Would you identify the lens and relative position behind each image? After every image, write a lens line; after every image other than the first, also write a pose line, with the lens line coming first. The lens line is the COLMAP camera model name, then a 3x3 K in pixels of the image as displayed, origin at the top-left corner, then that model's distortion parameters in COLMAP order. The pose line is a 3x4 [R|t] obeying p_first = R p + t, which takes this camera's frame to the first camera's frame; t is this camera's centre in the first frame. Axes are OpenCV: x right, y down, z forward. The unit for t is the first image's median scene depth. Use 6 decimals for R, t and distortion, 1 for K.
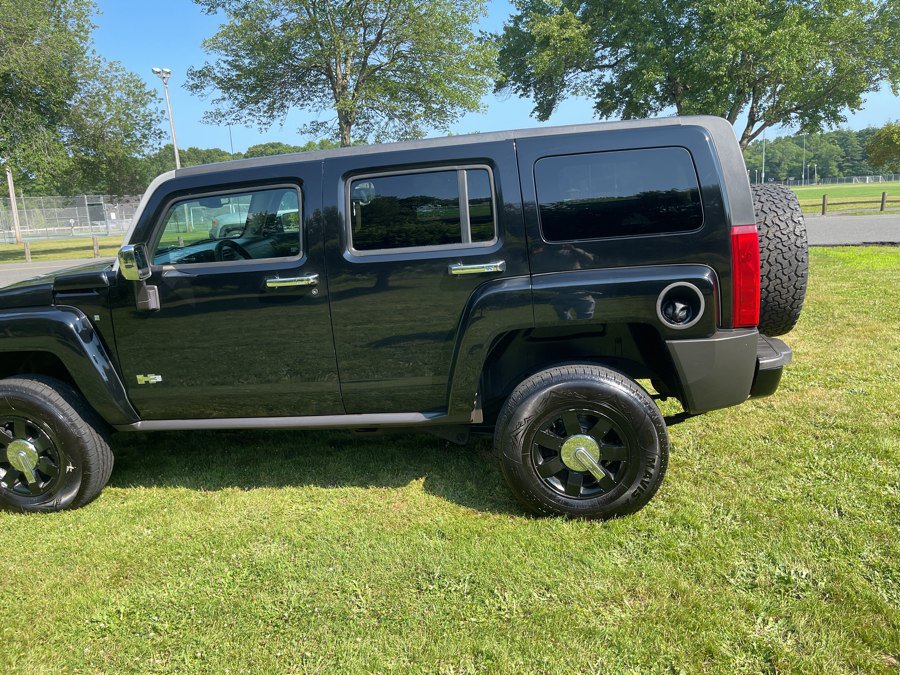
lens RADIAL K [[680.7, 0, 447.9], [0, 680.7, 337.8], [0, 0, 1]] dist [0.078501, -0.112909]
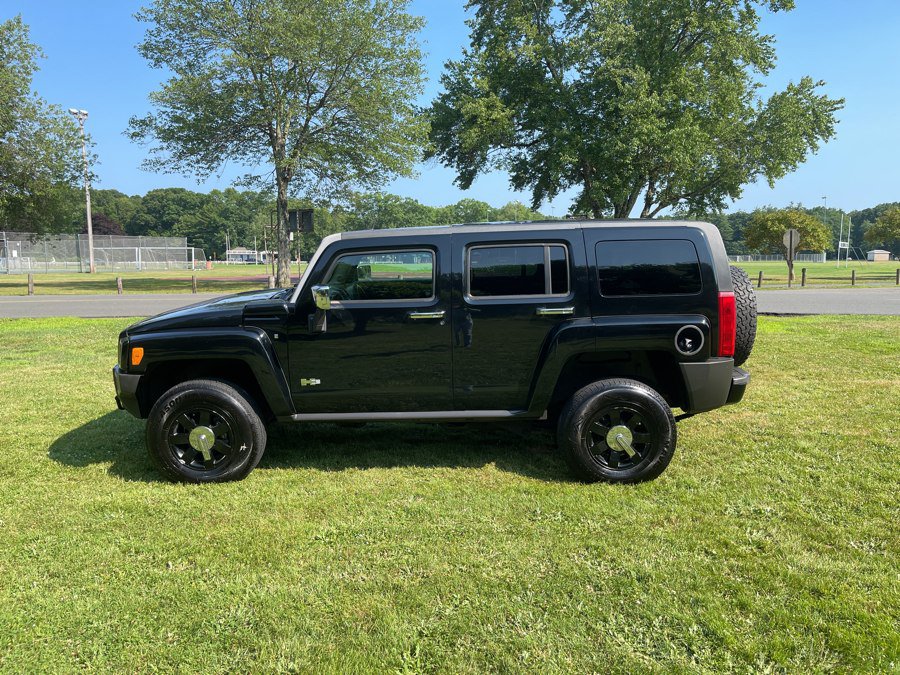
lens RADIAL K [[678.0, 0, 441.1], [0, 678.0, 341.2], [0, 0, 1]] dist [0.061096, -0.076623]
pose [[0.990149, 0.037721, 0.134841, -0.350338], [-0.027264, 0.996535, -0.078576, 0.075508], [-0.137338, 0.074125, 0.987747, -0.372494]]
